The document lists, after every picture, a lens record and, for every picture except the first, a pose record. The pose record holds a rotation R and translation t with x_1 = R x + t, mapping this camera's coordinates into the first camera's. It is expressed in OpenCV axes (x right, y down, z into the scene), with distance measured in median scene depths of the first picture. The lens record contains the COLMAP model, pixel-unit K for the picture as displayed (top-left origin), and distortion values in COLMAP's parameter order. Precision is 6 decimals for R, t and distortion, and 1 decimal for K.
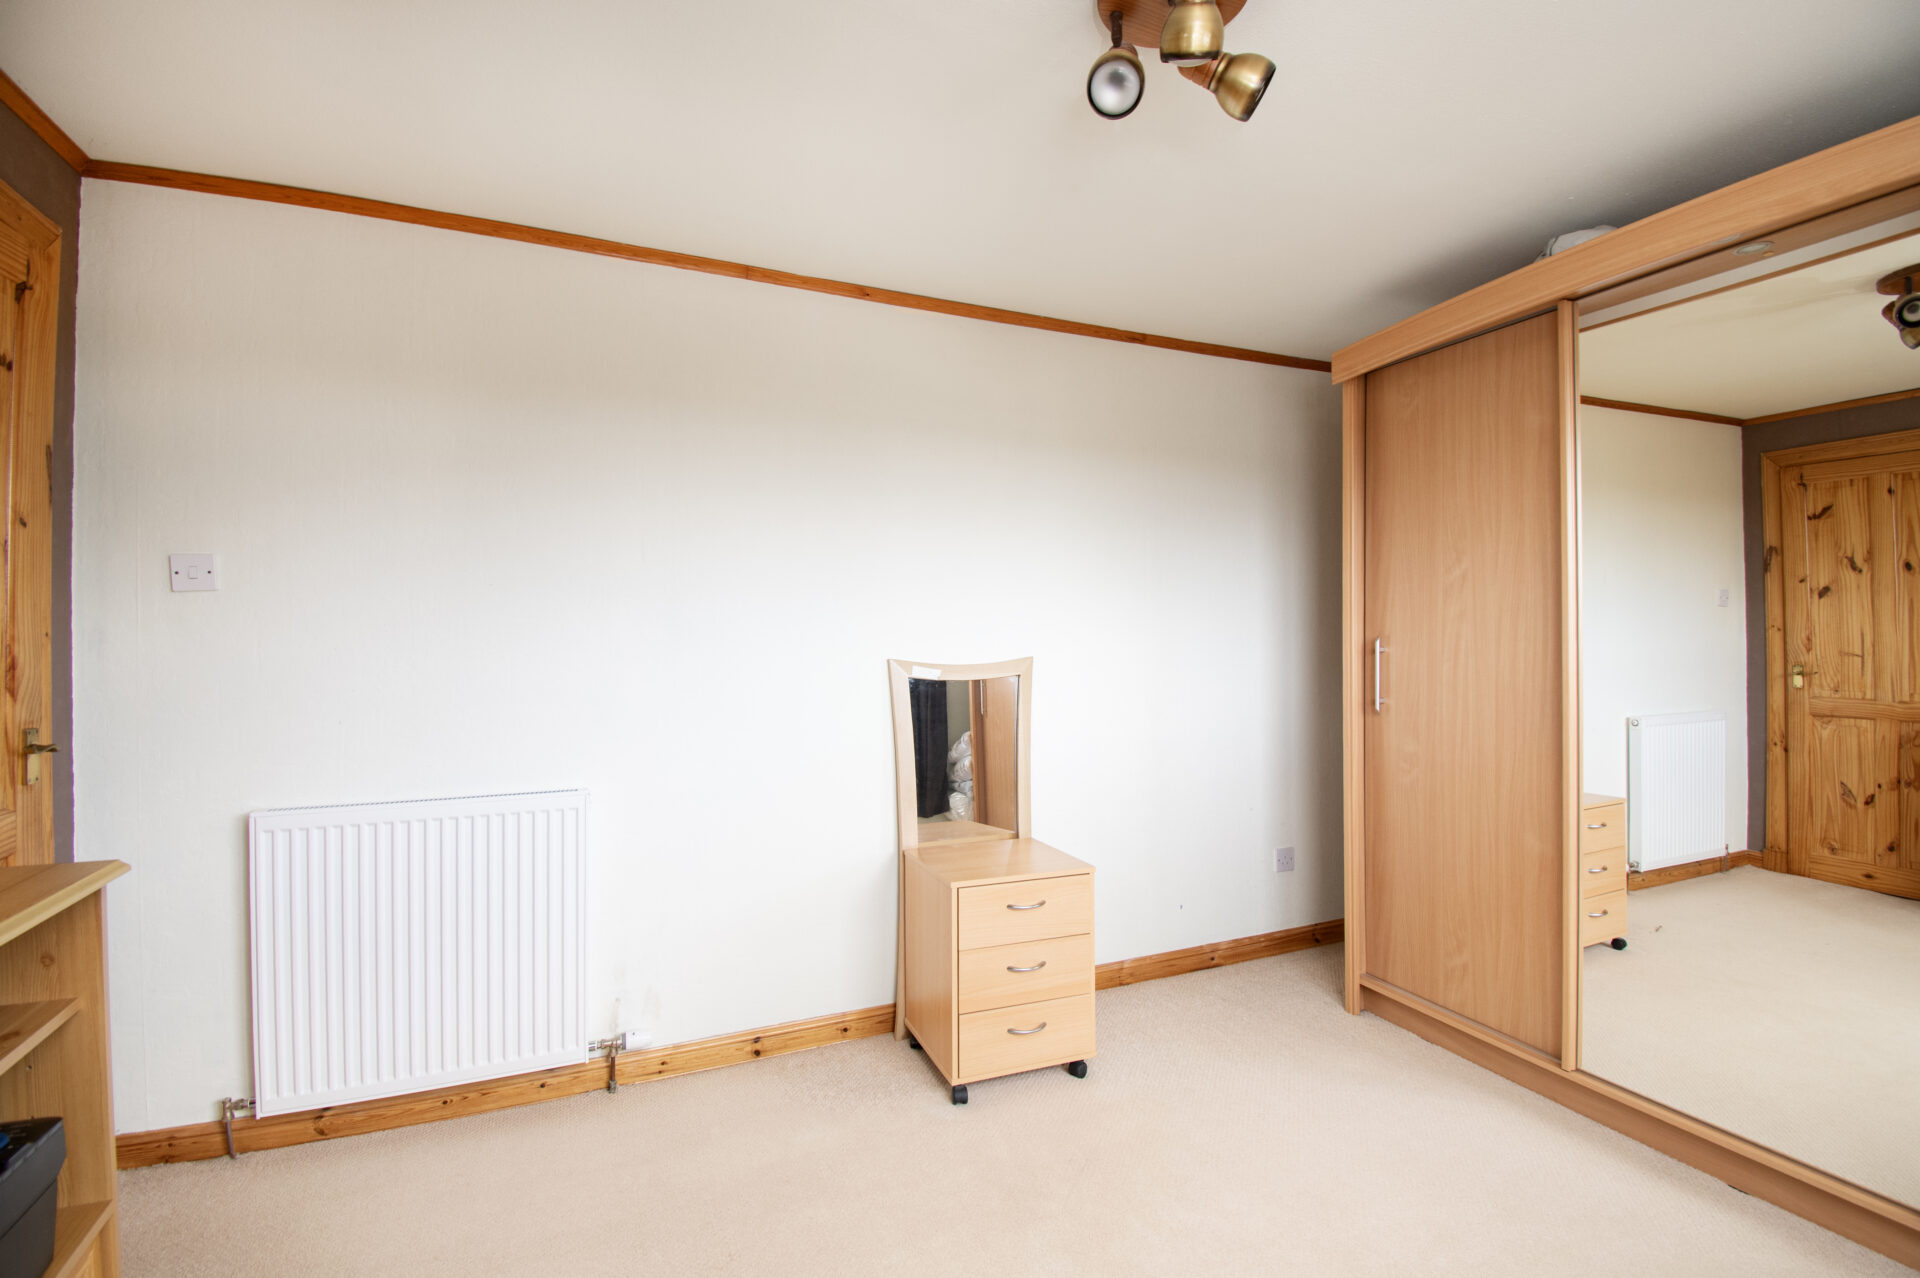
lens RADIAL K [[886.5, 0, 955.6], [0, 886.5, 642.9], [0, 0, 1]] dist [-0.003935, -0.000295]
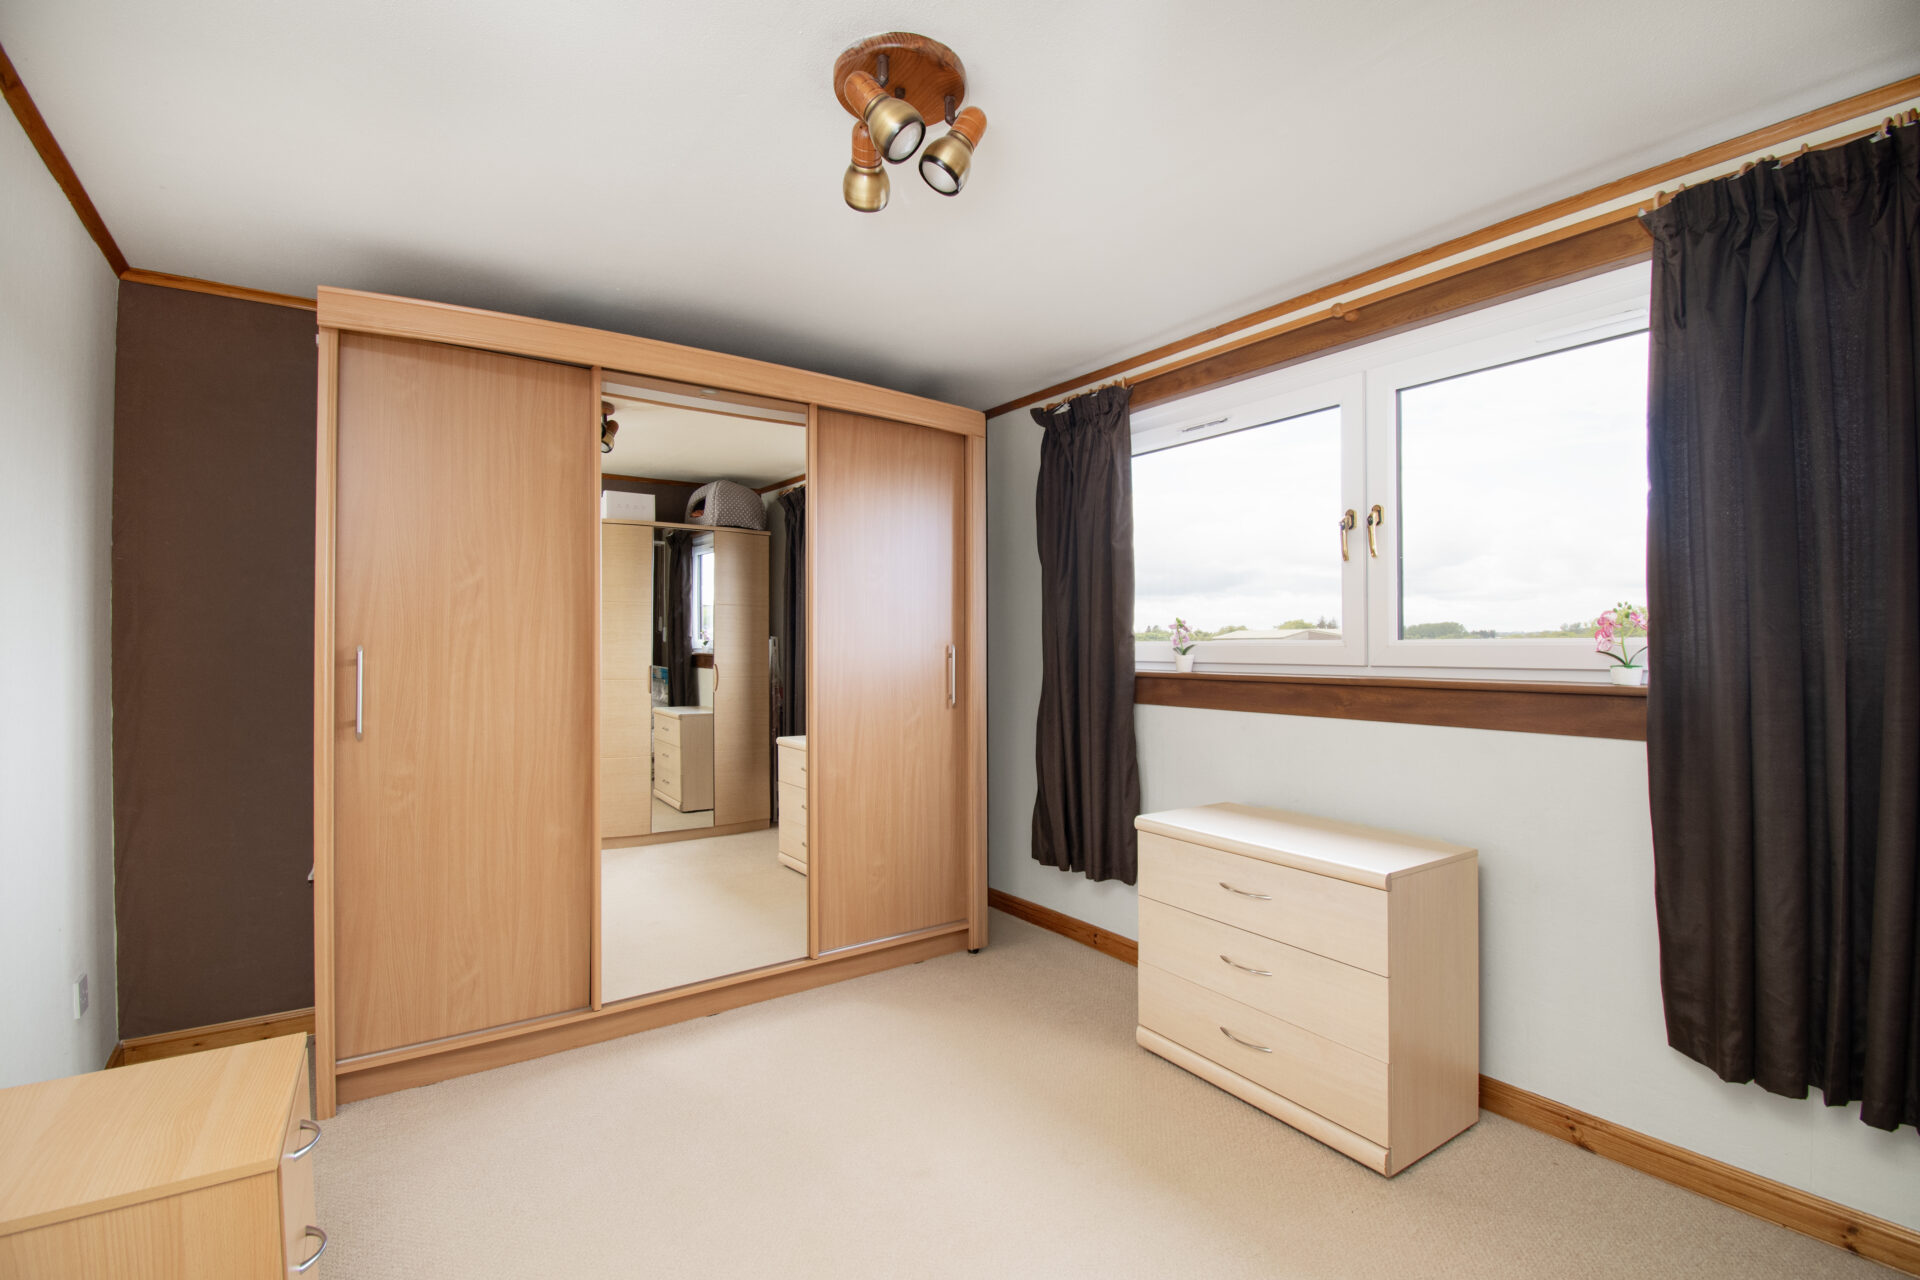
lens RADIAL K [[886.5, 0, 950.0], [0, 886.5, 642.2], [0, 0, 1]] dist [-0.003935, -0.000295]
pose [[-0.211115, 0.008826, 0.977421, -0.510309], [0.007404, 0.999945, -0.007430, -0.000539], [-0.977433, 0.005668, -0.211169, 0.692049]]
